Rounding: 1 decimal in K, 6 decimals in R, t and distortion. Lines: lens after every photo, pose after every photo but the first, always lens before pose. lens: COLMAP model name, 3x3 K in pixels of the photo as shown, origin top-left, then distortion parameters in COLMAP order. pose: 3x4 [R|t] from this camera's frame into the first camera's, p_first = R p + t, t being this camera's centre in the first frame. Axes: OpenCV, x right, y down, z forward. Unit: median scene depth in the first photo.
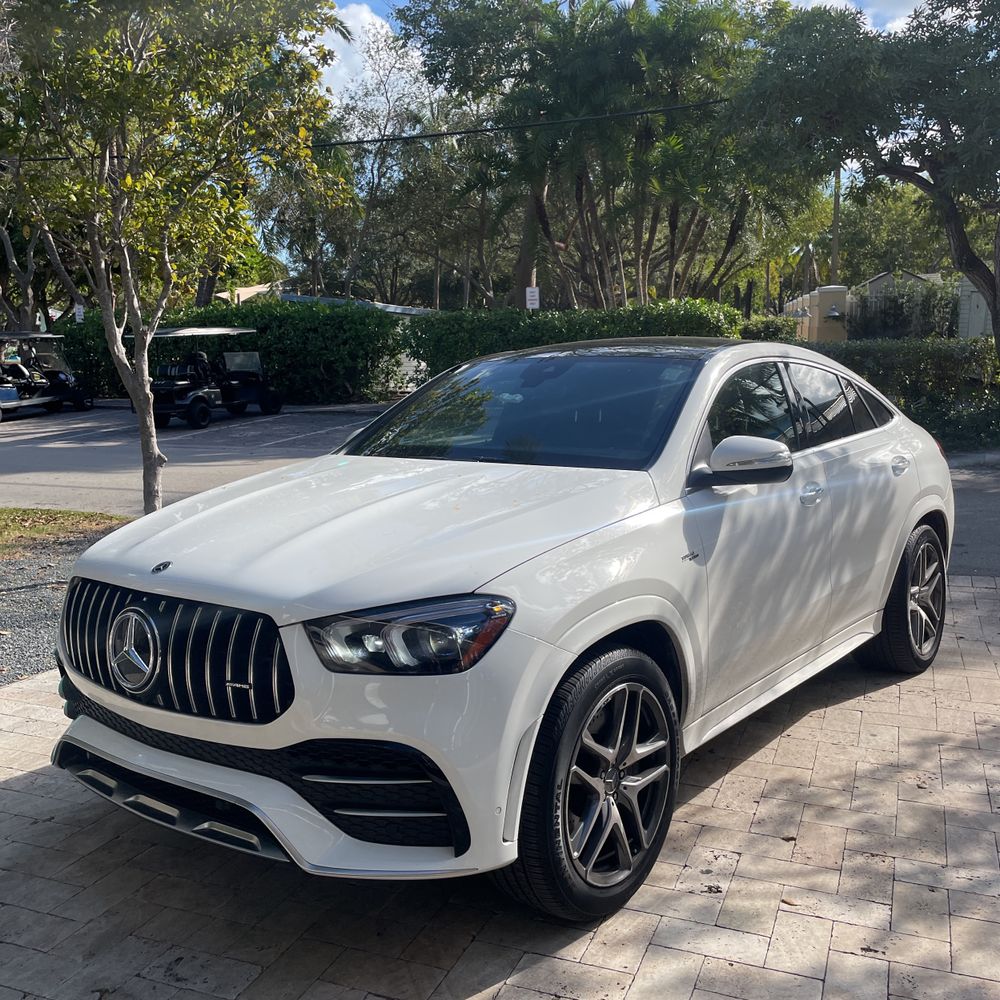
lens RADIAL K [[1007.7, 0, 504.0], [0, 1007.7, 485.5], [0, 0, 1]] dist [0.116147, -0.136991]
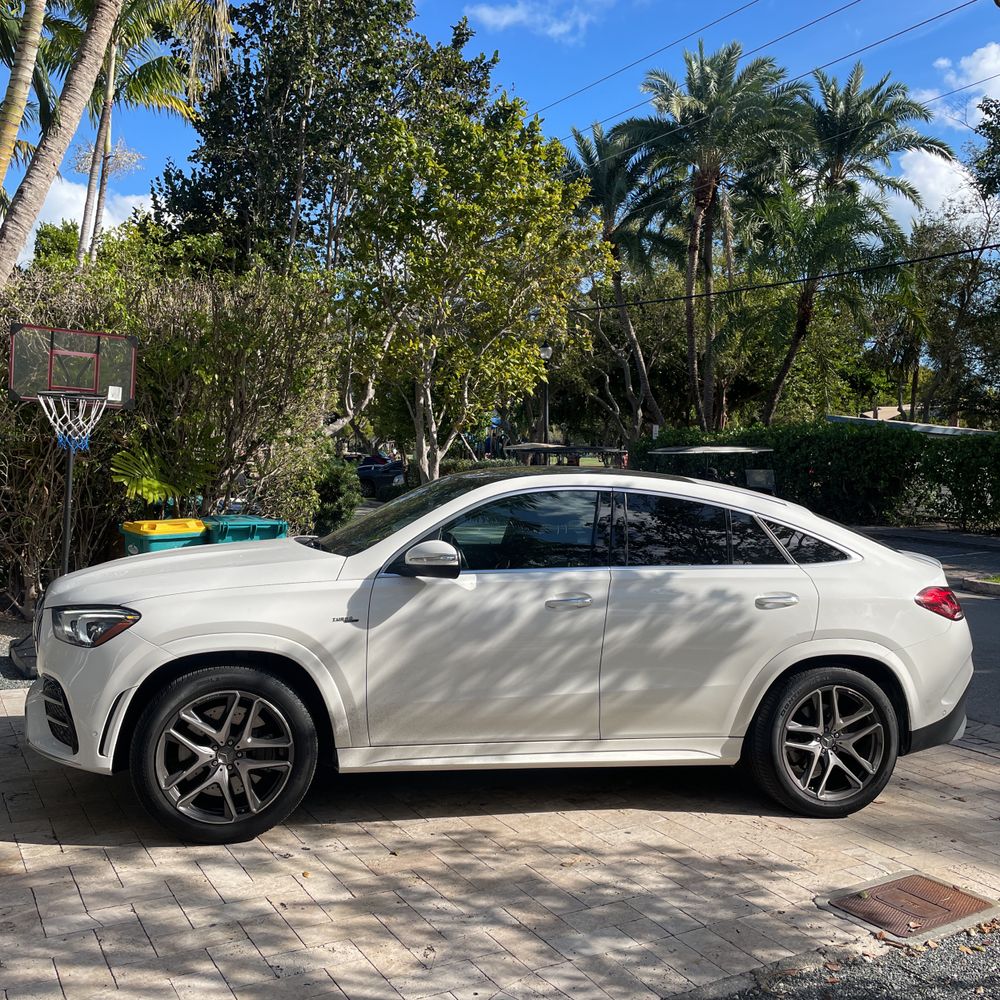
lens RADIAL K [[1014.3, 0, 494.0], [0, 1014.3, 498.4], [0, 0, 1]] dist [0.143069, -0.233559]
pose [[0.783989, 0.059844, -0.617884, 0.949774], [-0.121700, 0.990844, -0.058450, -0.029739], [0.608729, 0.121021, 0.784094, 0.011032]]
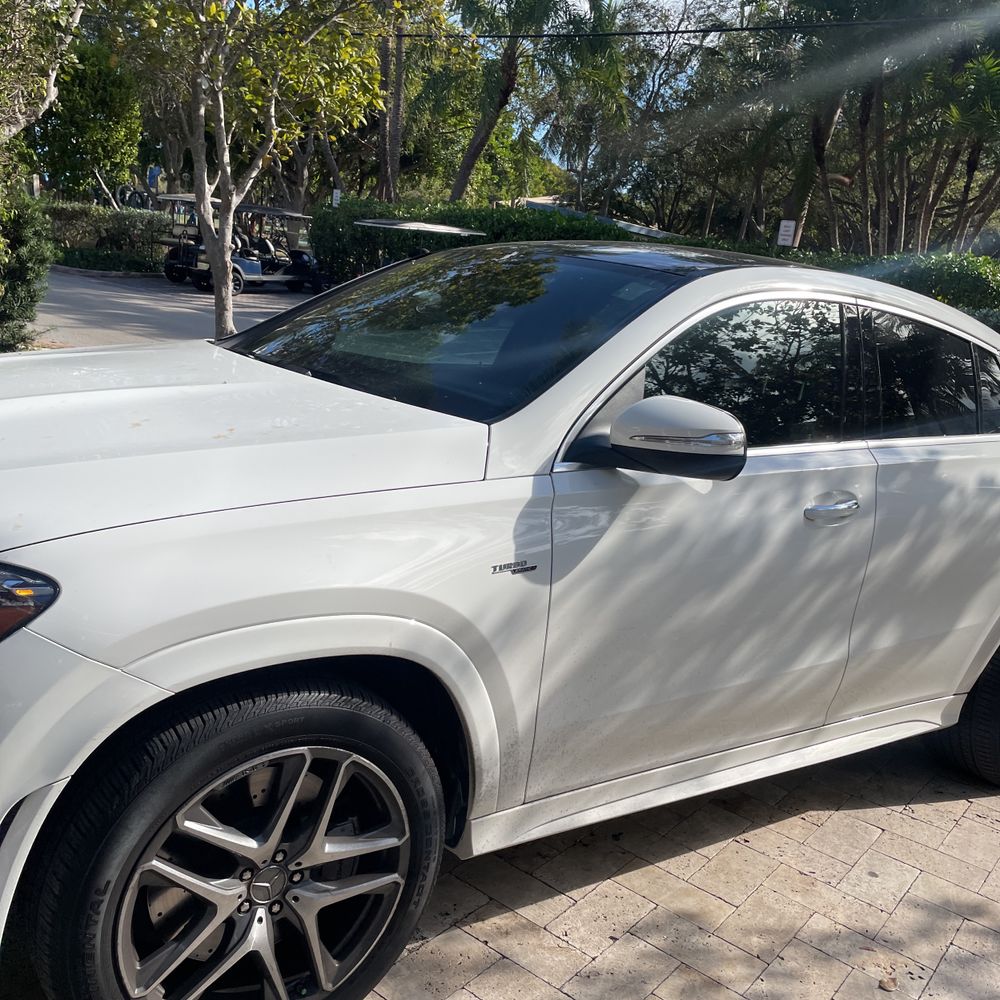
lens RADIAL K [[1009.9, 0, 500.0], [0, 1009.9, 500.0], [0, 0, 1]] dist [0.117050, -0.133335]
pose [[0.951408, 0.189928, -0.242386, 0.256292], [-0.169944, 0.980259, 0.101051, -0.027669], [0.256793, -0.054948, 0.964903, 0.306611]]
